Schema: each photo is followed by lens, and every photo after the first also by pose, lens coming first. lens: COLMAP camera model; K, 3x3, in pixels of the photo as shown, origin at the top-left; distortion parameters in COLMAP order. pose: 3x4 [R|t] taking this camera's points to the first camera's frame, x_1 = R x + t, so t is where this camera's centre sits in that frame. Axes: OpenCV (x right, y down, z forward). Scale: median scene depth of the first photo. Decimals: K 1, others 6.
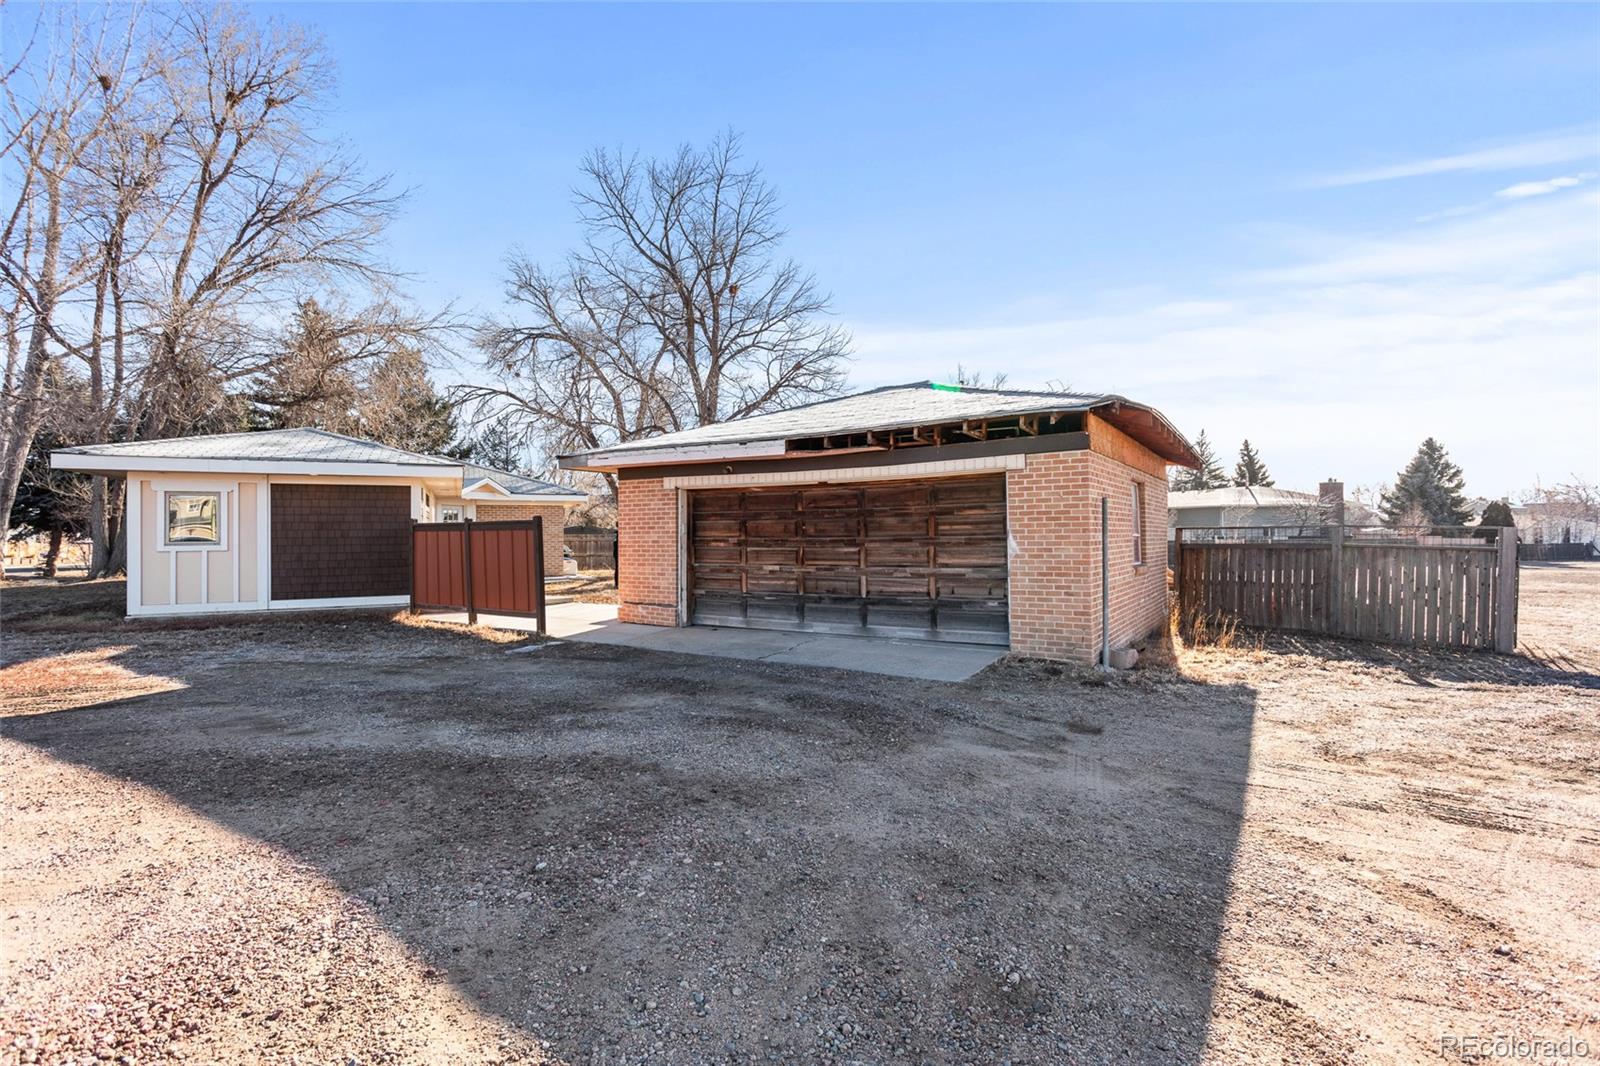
lens RADIAL K [[784.7, 0, 805.6], [0, 784.7, 525.5], [0, 0, 1]] dist [-0.001458, 0.001335]
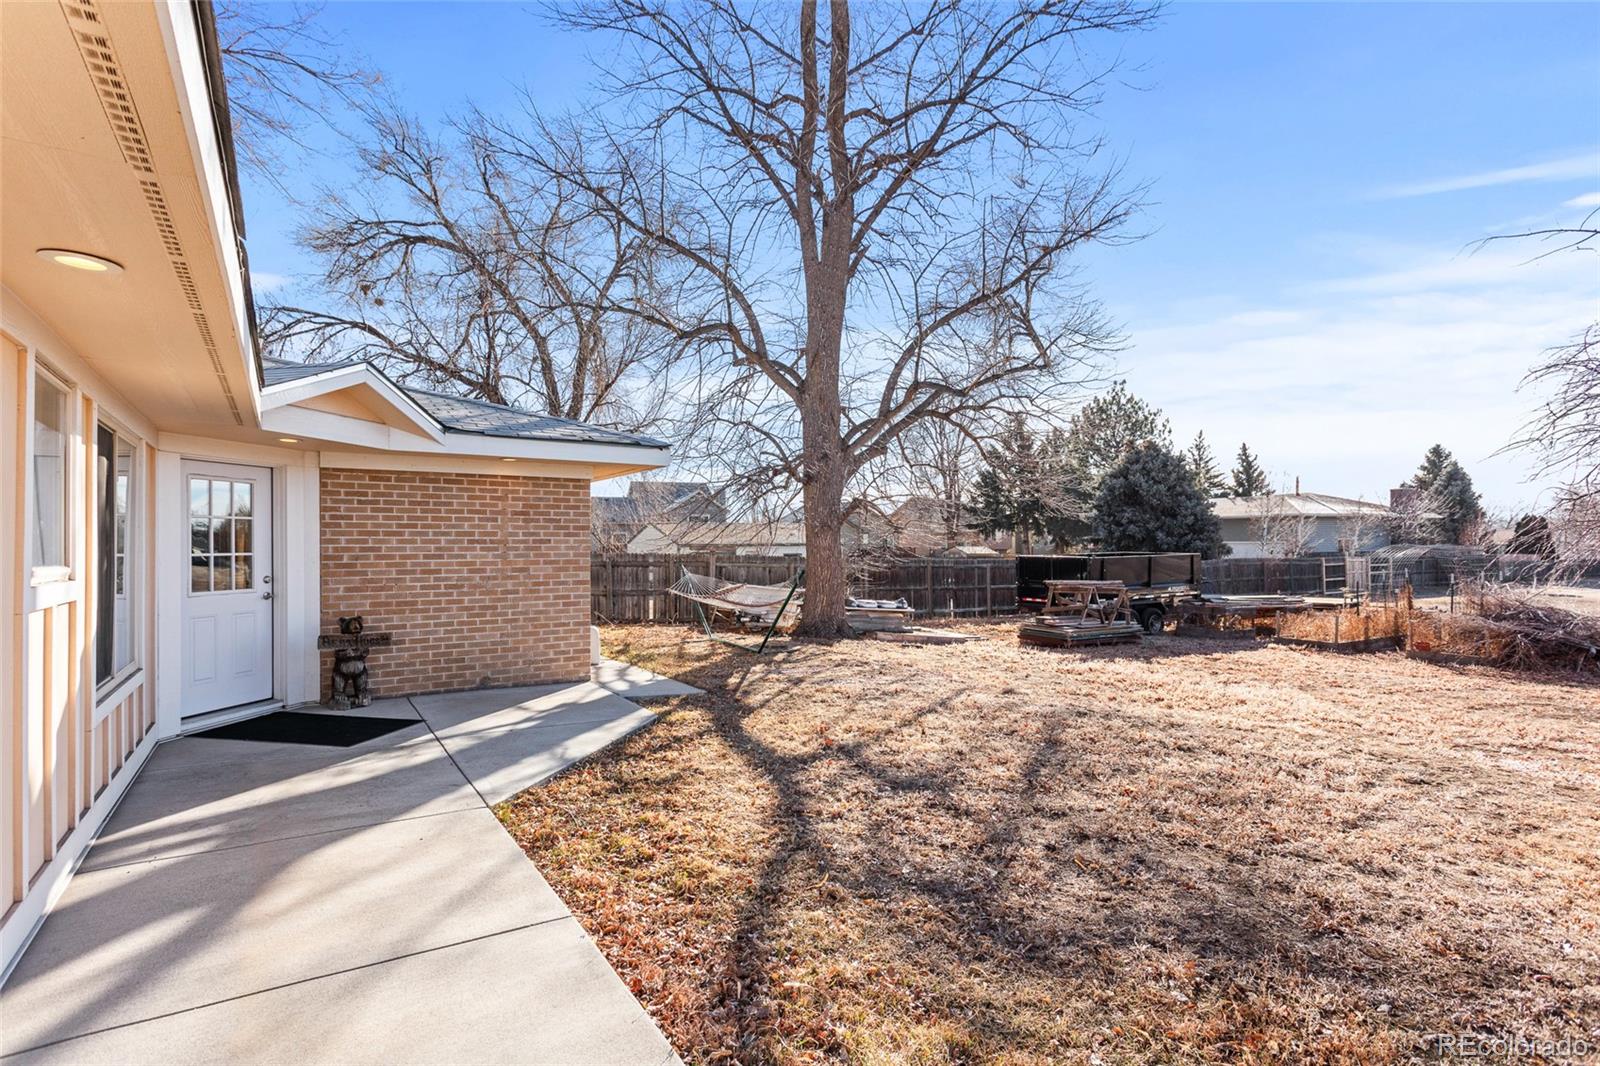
lens RADIAL K [[784.7, 0, 793.8], [0, 784.7, 539.9], [0, 0, 1]] dist [-0.001458, 0.001335]
pose [[0.987467, 0.000650, 0.157825, -0.094155], [-0.000743, 1.000000, 0.000528, 0.000143], [-0.157824, -0.000638, 0.987467, 0.220947]]
